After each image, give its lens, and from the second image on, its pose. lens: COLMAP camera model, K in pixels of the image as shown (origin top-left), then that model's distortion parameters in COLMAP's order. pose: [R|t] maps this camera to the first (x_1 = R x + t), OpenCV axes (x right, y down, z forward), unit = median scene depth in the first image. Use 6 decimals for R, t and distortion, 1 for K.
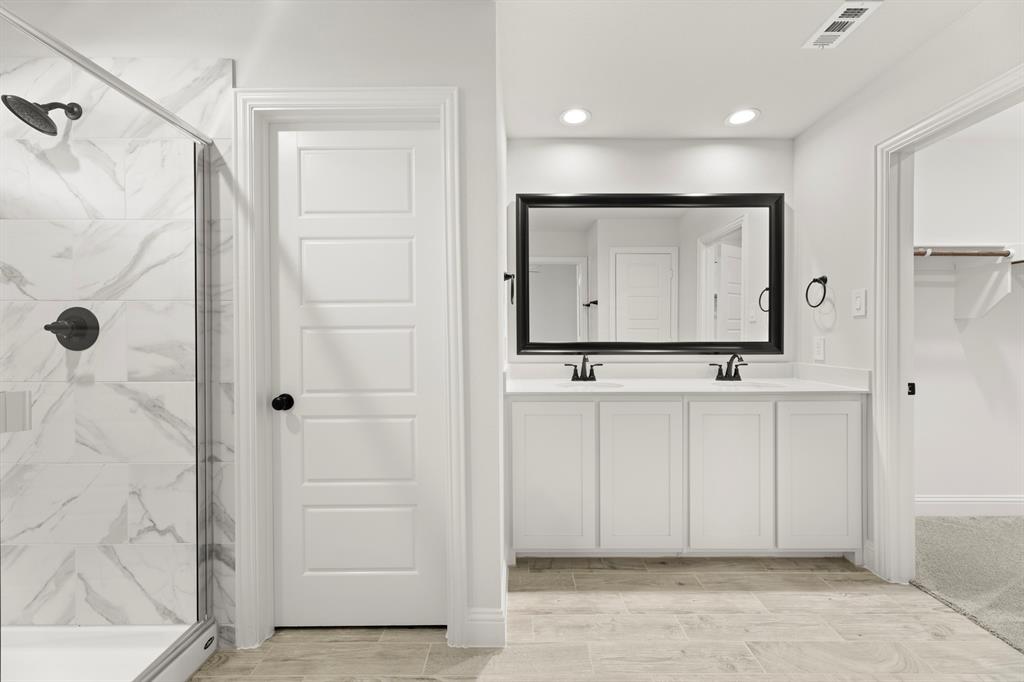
lens RADIAL K [[406.5, 0, 507.4], [0, 406.5, 341.5], [0, 0, 1]] dist [0.001140, 0.000131]
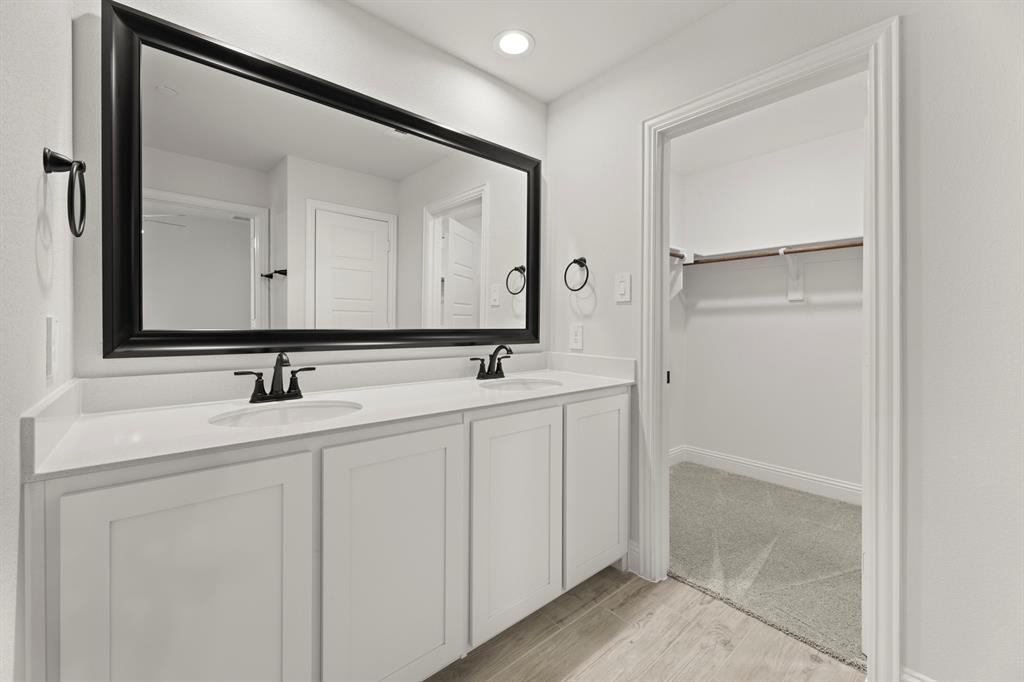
lens RADIAL K [[431.7, 0, 552.3], [0, 431.7, 325.5], [0, 0, 1]] dist [0.003799, 0.000391]
pose [[0.706775, 0.005513, 0.707417, 0.040113], [-0.002742, 0.999983, -0.005053, -0.002158], [-0.707433, 0.001632, 0.706778, 0.350217]]
